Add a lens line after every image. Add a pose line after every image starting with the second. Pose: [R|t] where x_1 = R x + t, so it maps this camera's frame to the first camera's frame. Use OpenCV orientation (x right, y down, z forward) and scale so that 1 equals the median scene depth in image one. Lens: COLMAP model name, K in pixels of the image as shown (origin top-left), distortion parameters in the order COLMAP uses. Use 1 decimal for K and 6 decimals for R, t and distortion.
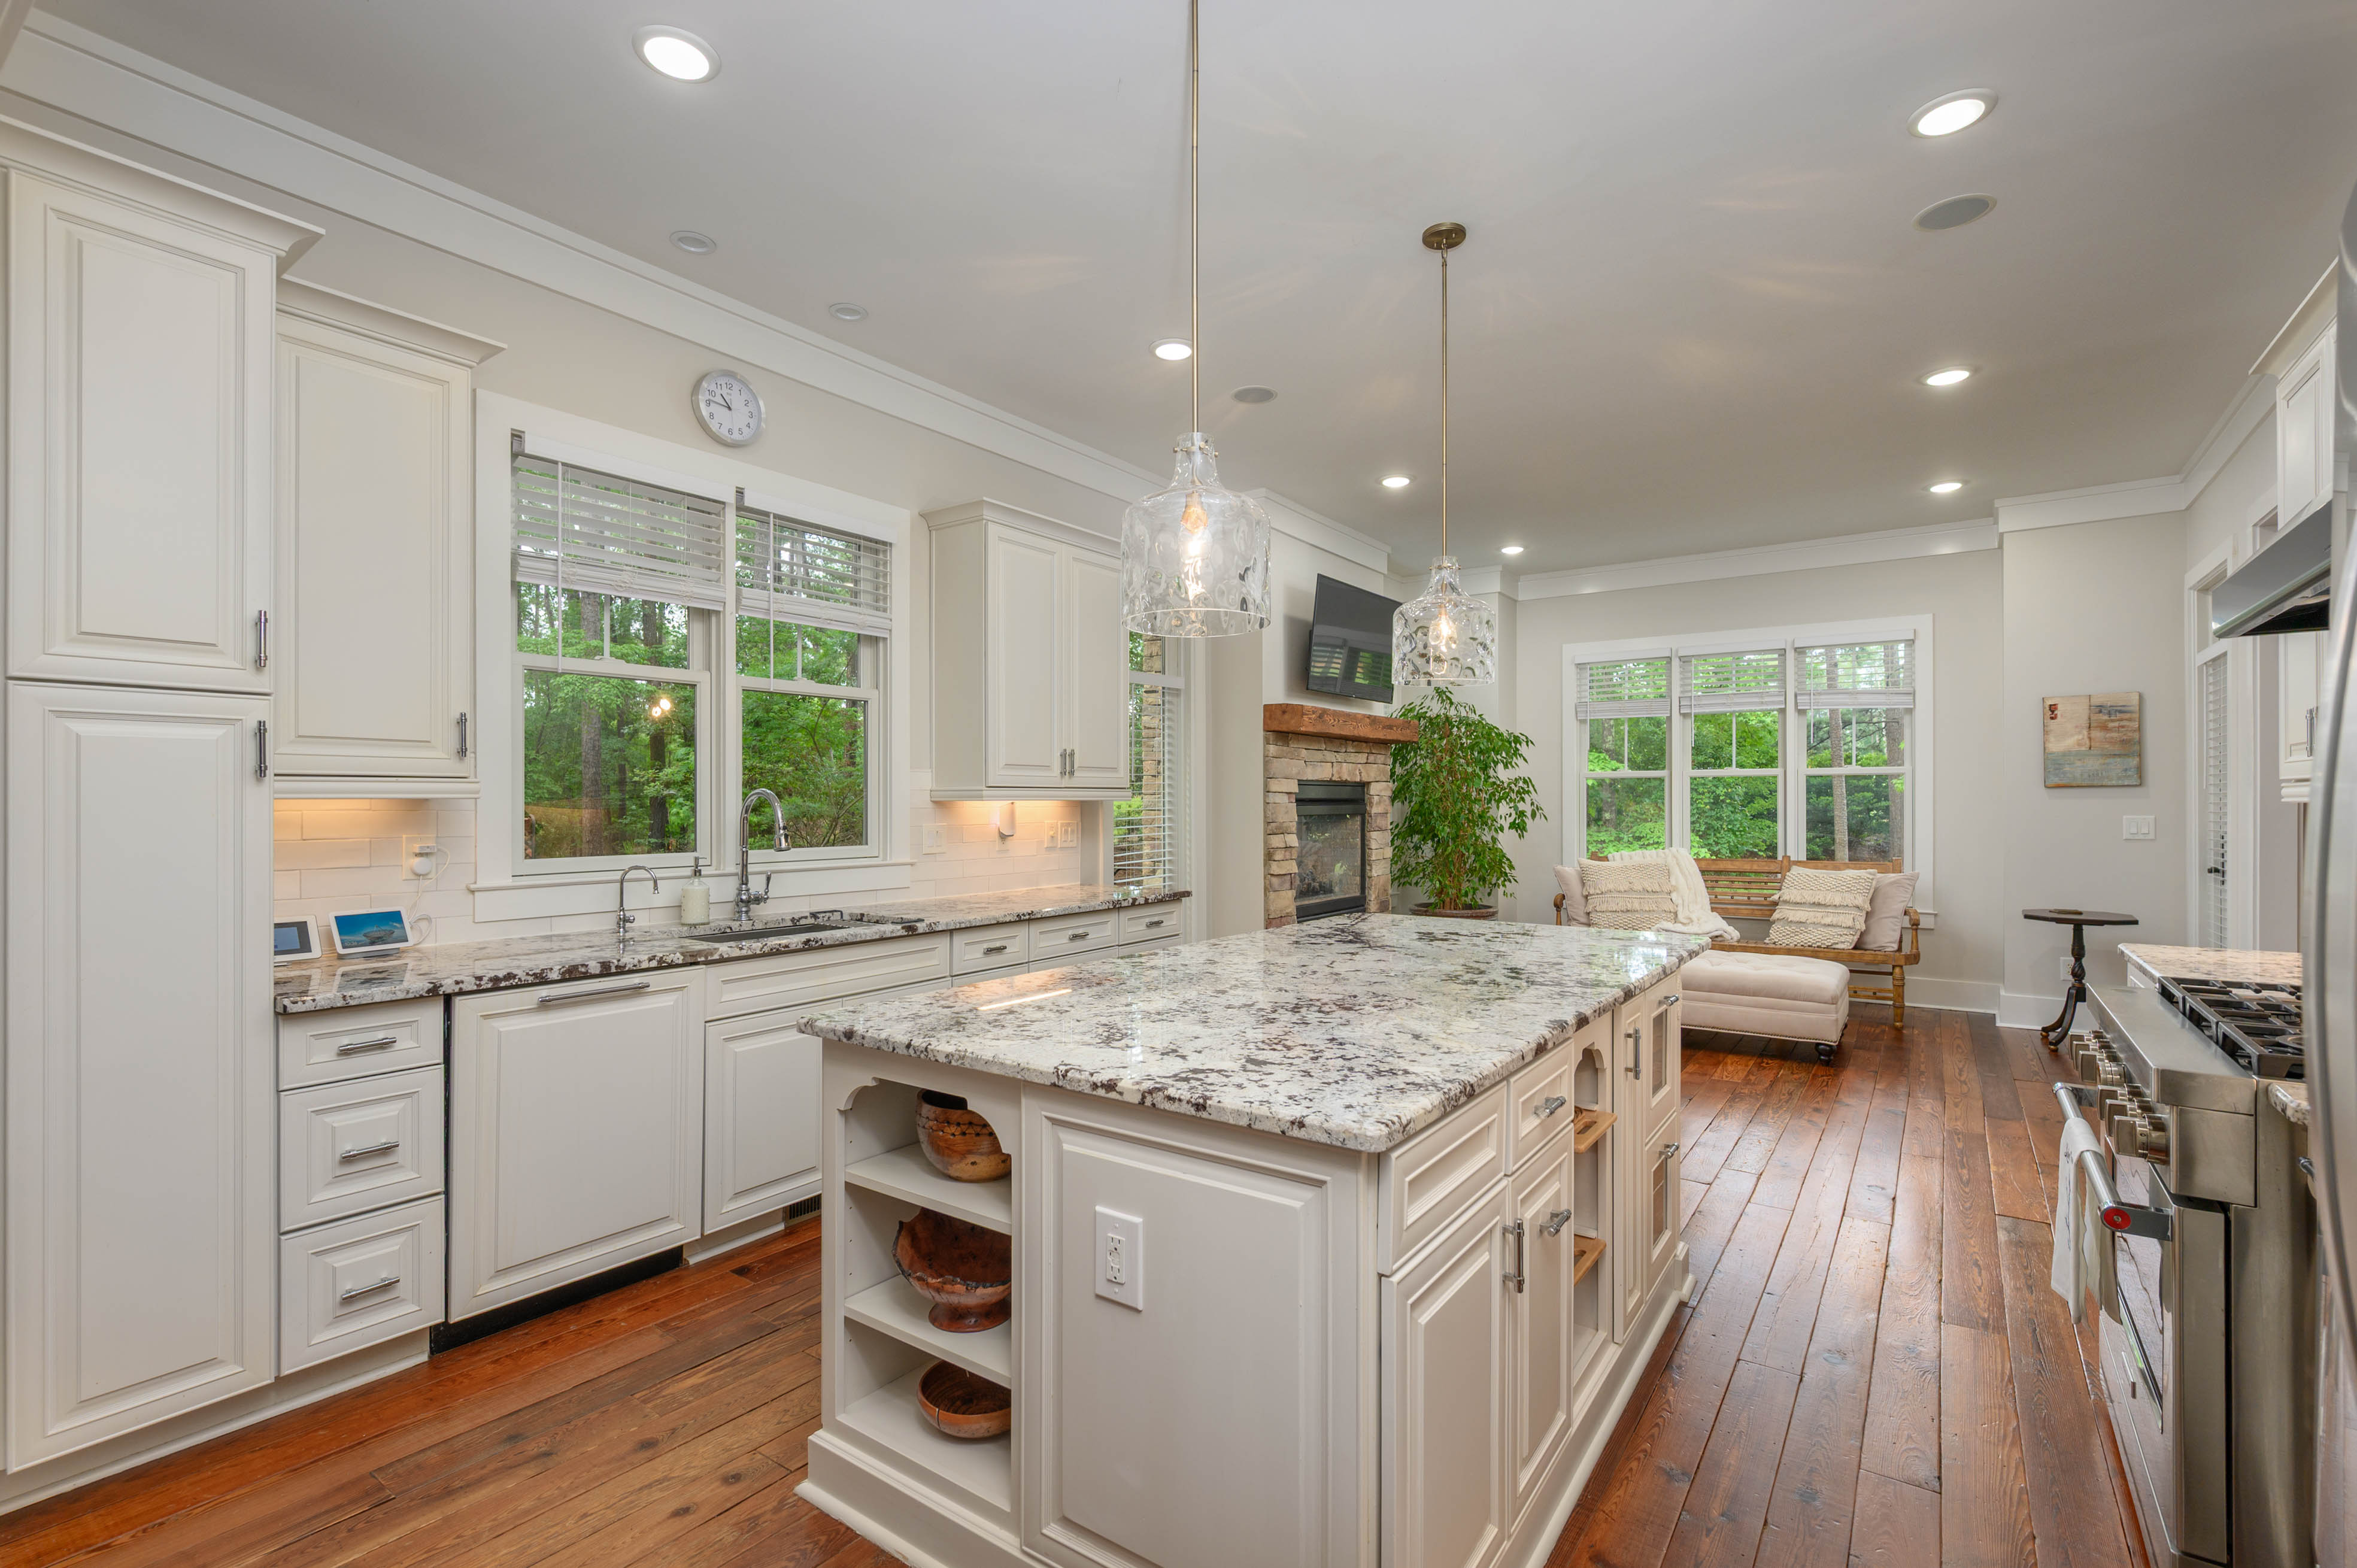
lens RADIAL K [[1067.7, 0, 1179.4], [0, 1067.7, 803.8], [0, 0, 1]] dist [-0.003797, -0.000991]
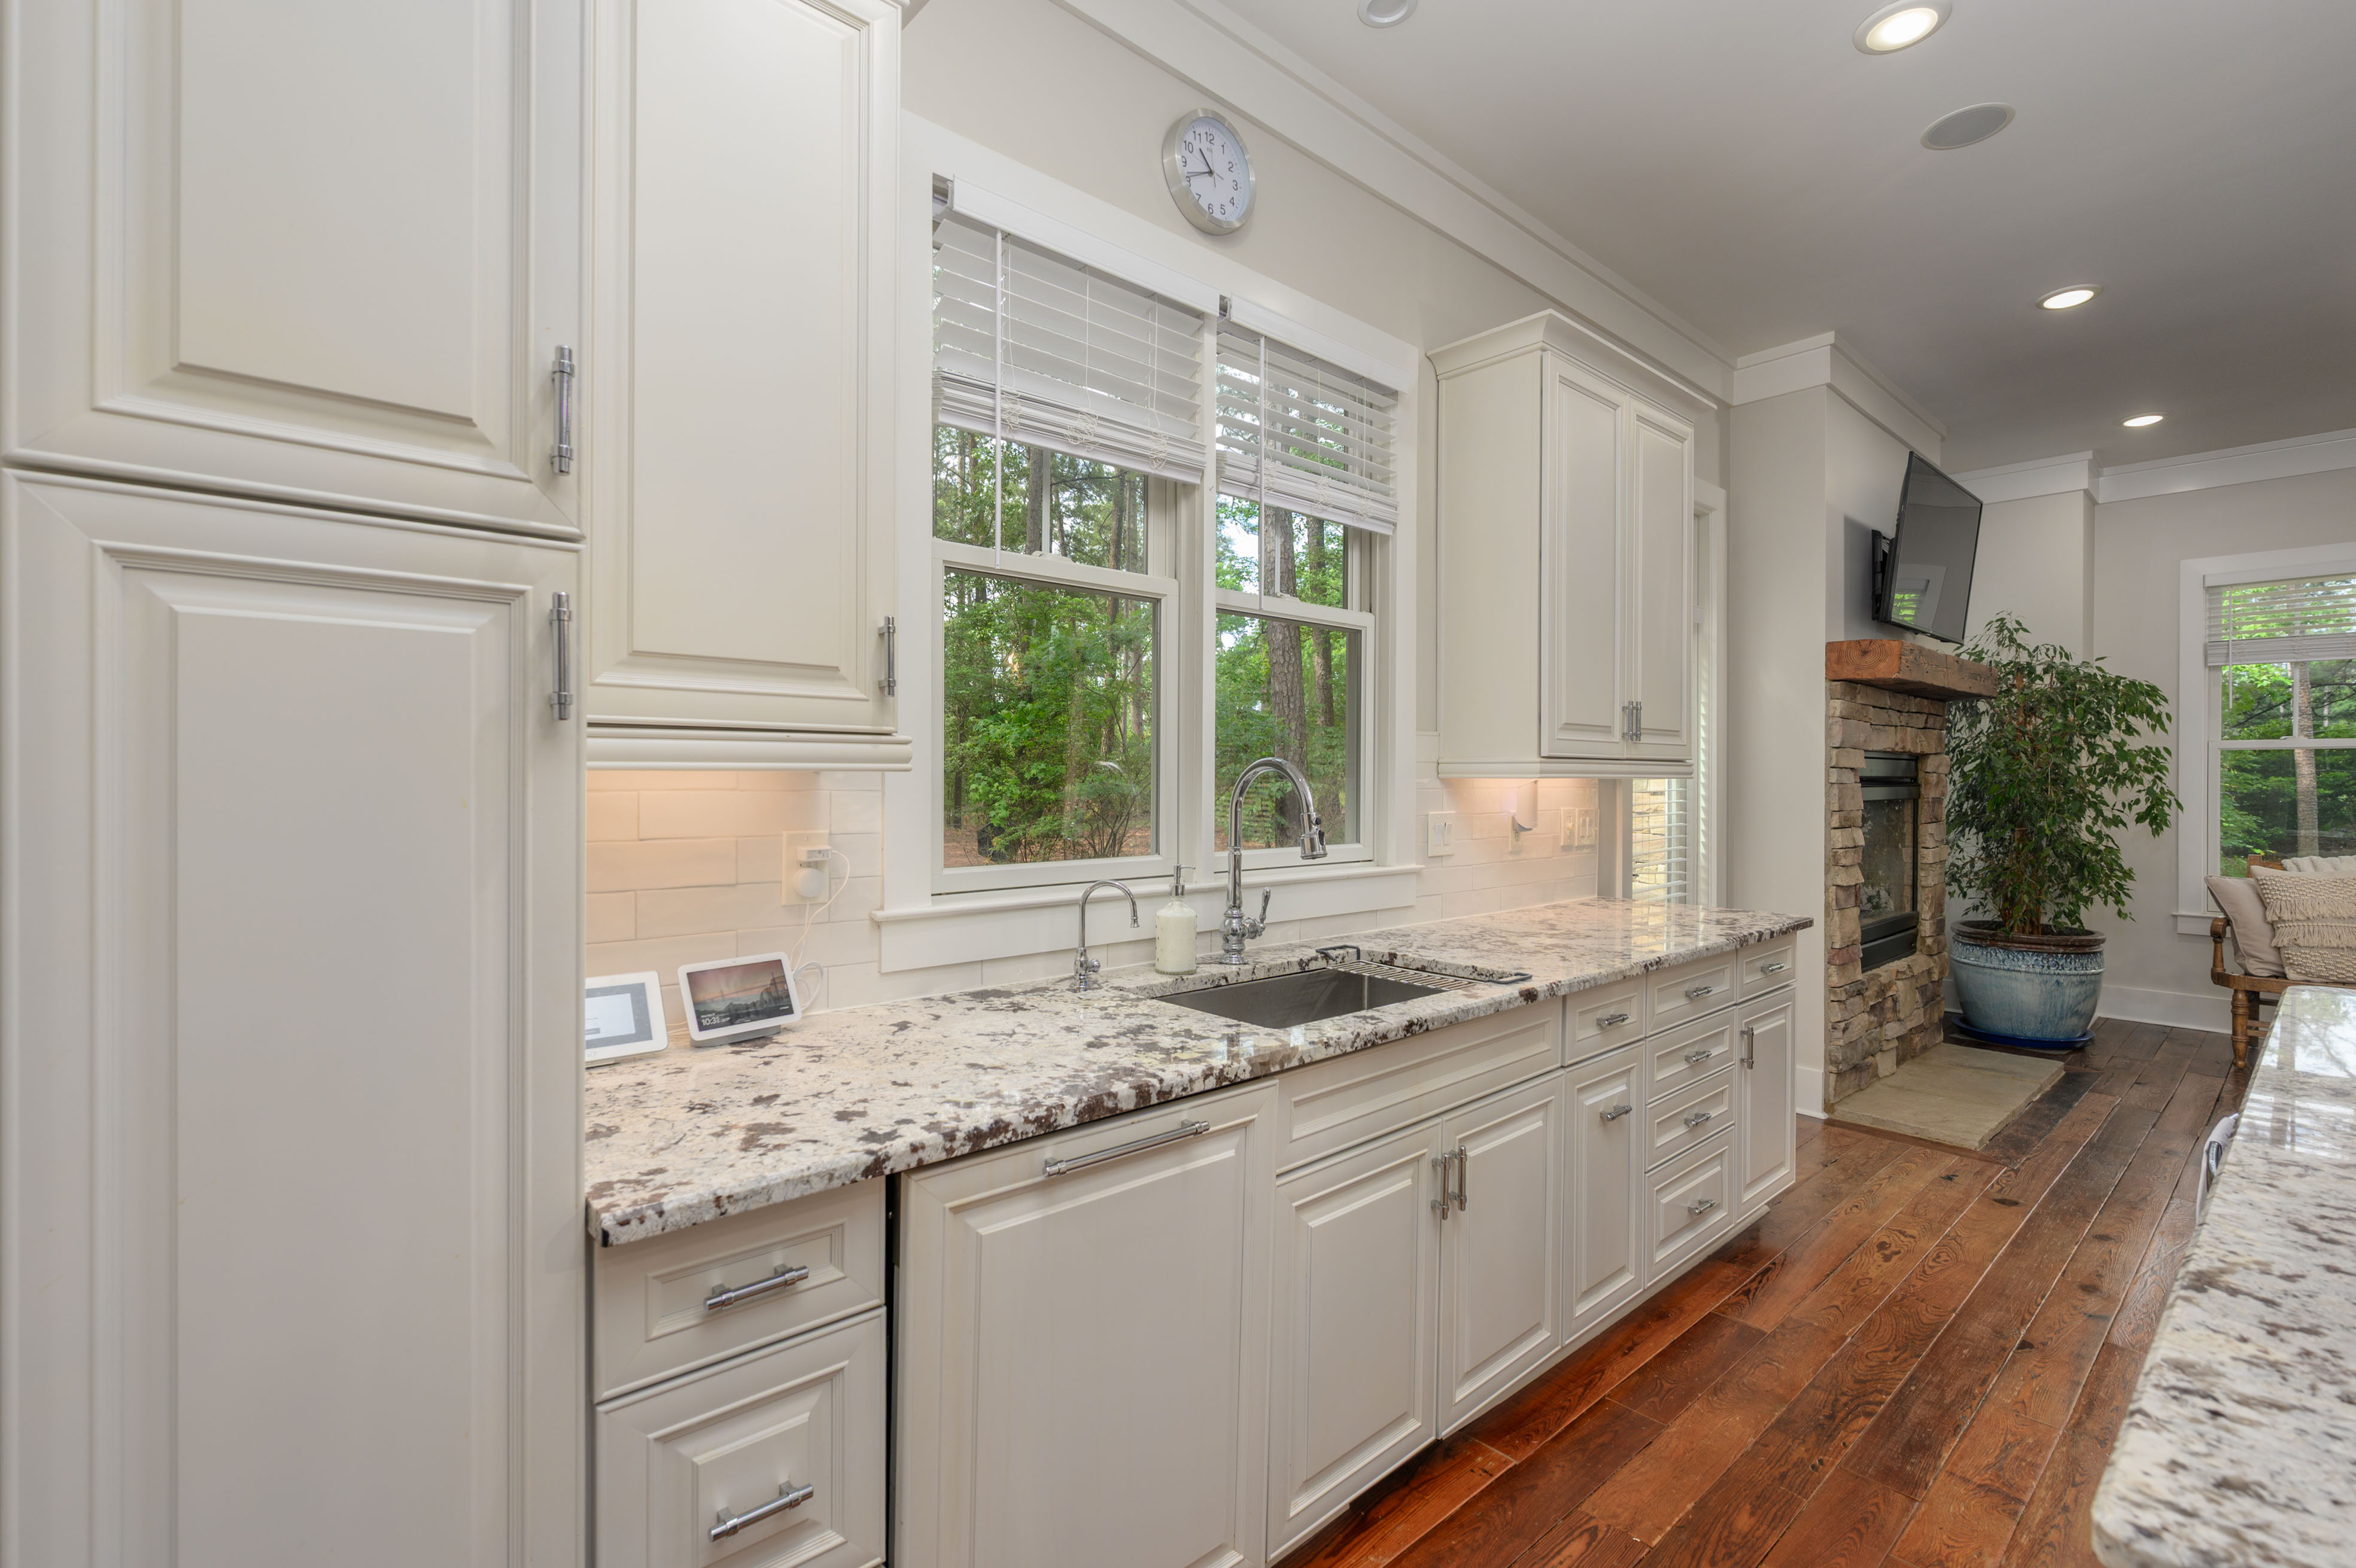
lens RADIAL K [[1067.0, 0, 1174.3], [0, 1067.0, 787.9], [0, 0, 1]] dist [-0.003797, -0.000991]
pose [[0.974169, 0.006623, -0.225721, -0.187986], [-0.005067, 0.999959, 0.007470, -0.000472], [0.225762, -0.006134, 0.974163, 0.229580]]
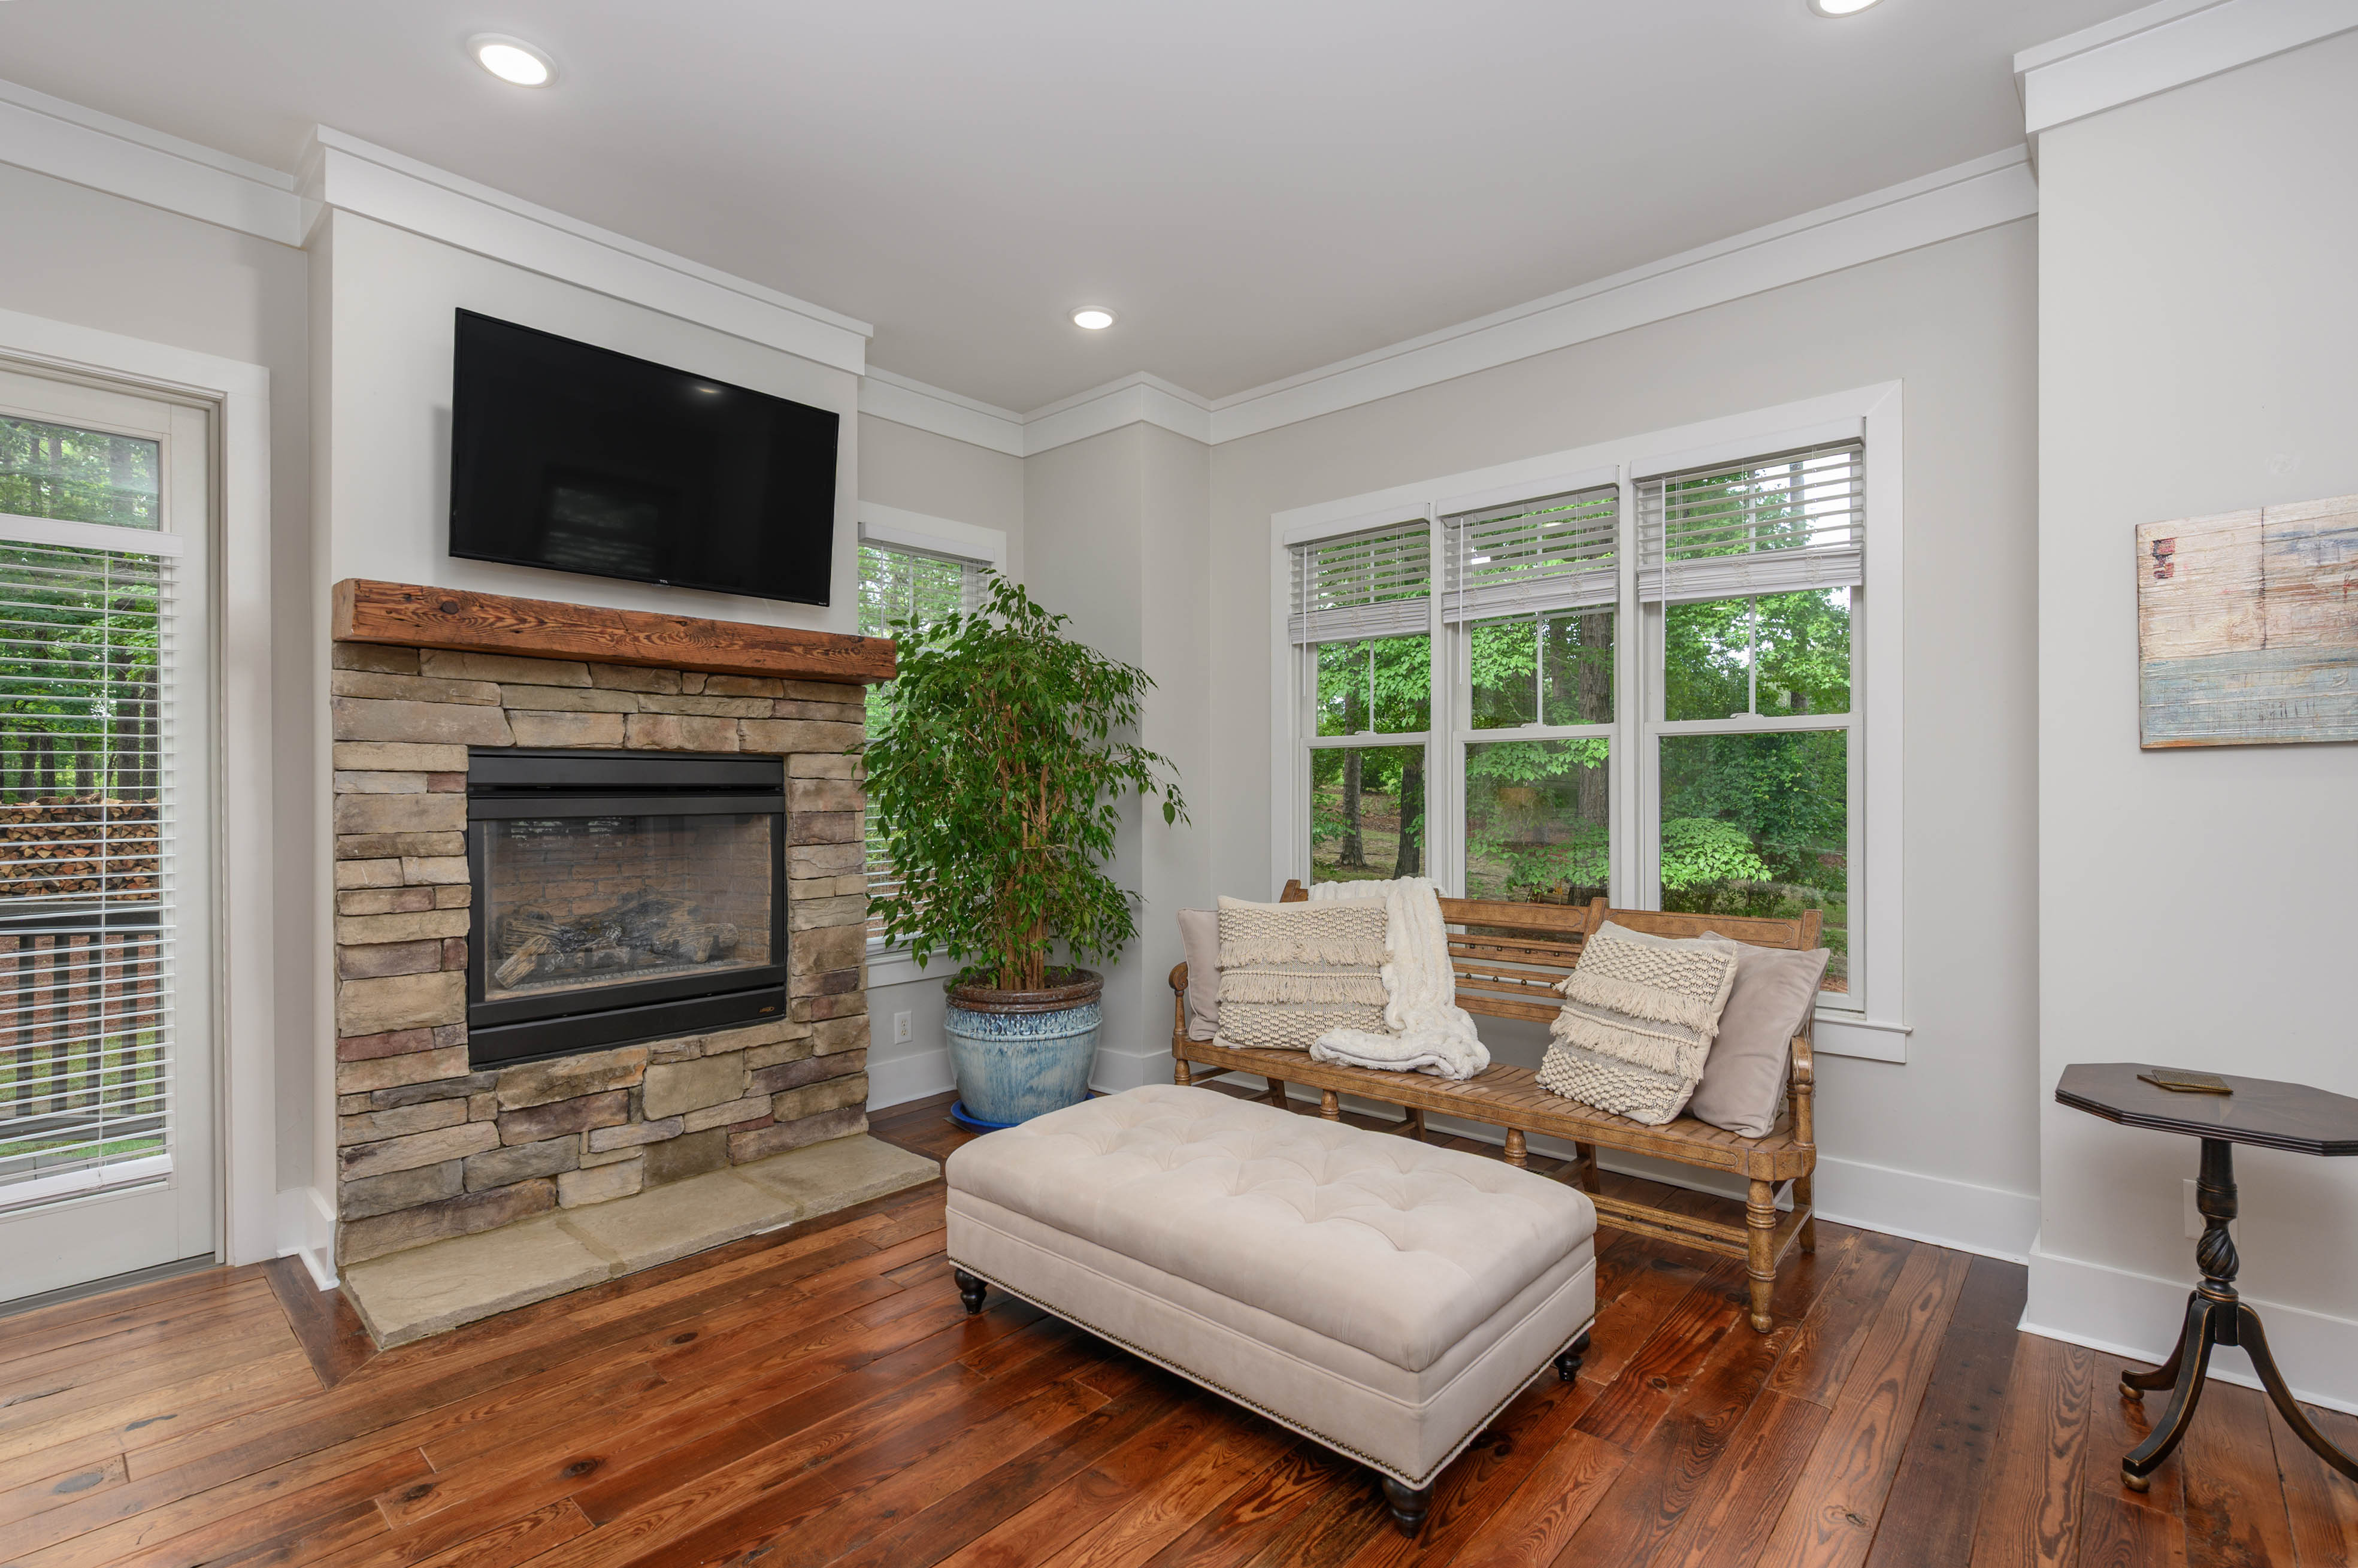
lens RADIAL K [[1068.1, 0, 1191.9], [0, 1068.1, 798.9], [0, 0, 1]] dist [-0.003797, -0.000991]
pose [[0.993092, -0.001212, -0.117334, 0.538837], [0.001819, 0.999986, 0.005065, 0.000033], [0.117326, -0.005243, 0.993080, 0.598629]]
